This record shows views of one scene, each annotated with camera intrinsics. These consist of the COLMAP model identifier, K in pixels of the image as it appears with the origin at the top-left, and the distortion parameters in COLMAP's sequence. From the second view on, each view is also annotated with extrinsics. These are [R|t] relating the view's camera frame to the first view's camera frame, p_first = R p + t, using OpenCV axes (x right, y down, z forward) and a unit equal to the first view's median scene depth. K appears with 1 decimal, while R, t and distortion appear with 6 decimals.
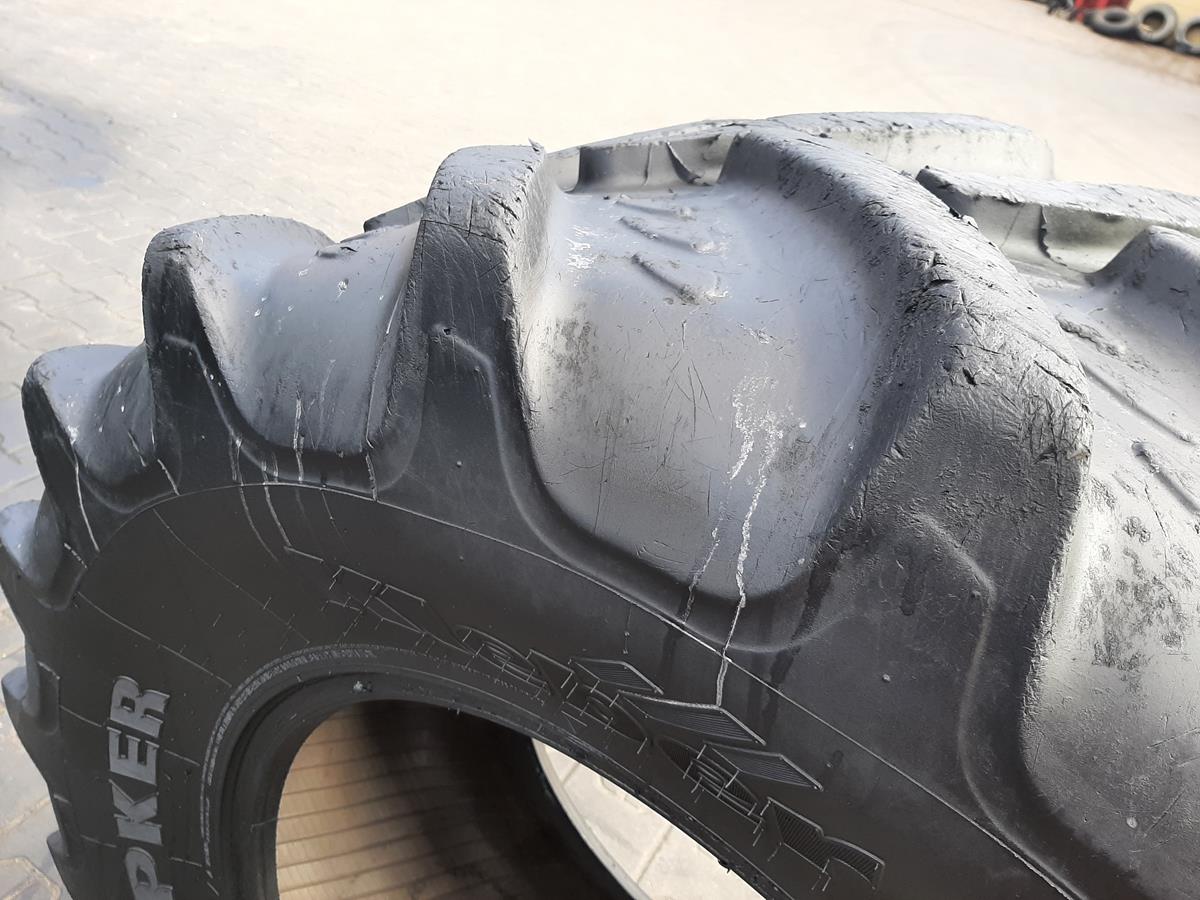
lens RADIAL K [[932.2, 0, 602.2], [0, 932.2, 450.9], [0, 0, 1]] dist [0.022893, -0.062695]
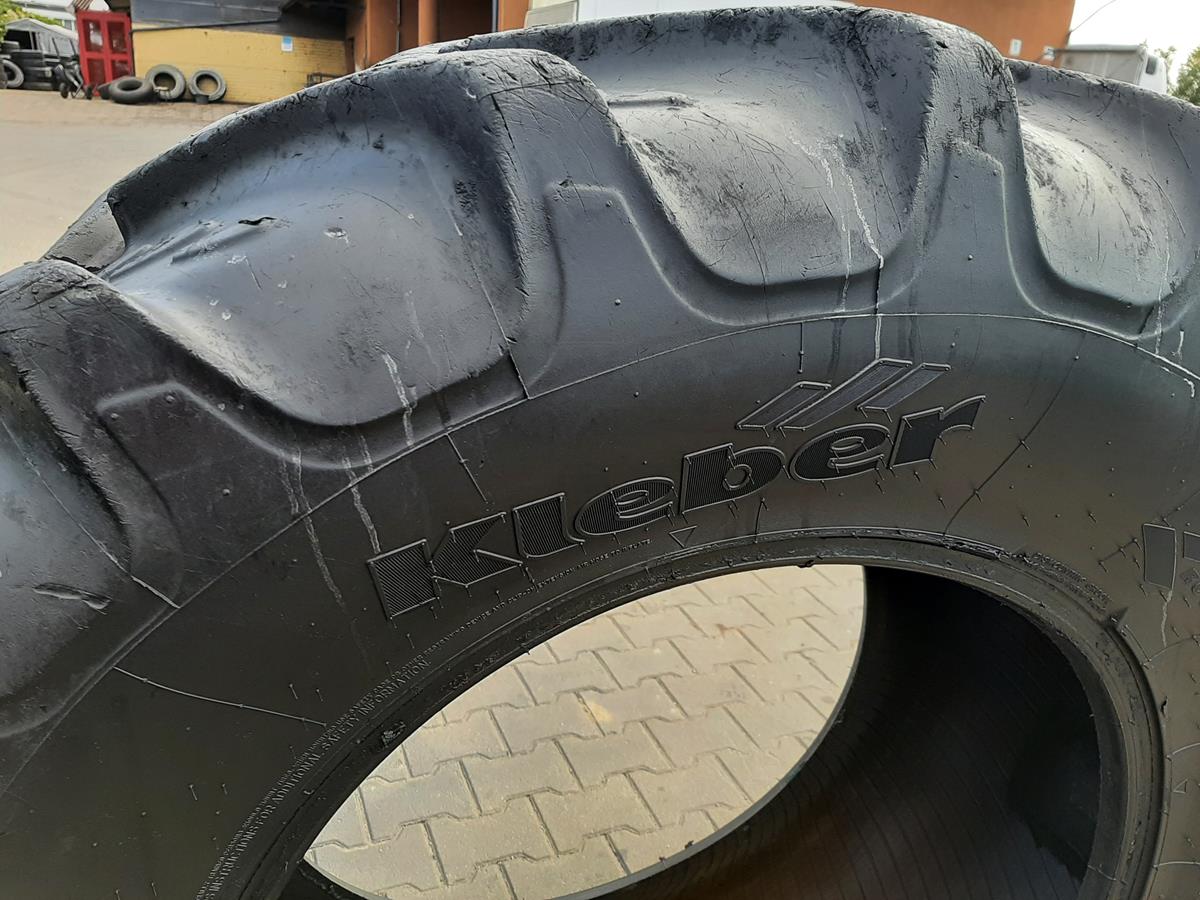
lens RADIAL K [[932.2, 0, 598.1], [0, 932.2, 448.3], [0, 0, 1]] dist [0.022893, -0.062695]
pose [[0.596496, -0.449478, 0.664953, -1.023295], [0.495609, 0.857937, 0.135340, 0.003747], [-0.631319, 0.248827, 0.734521, 0.294283]]
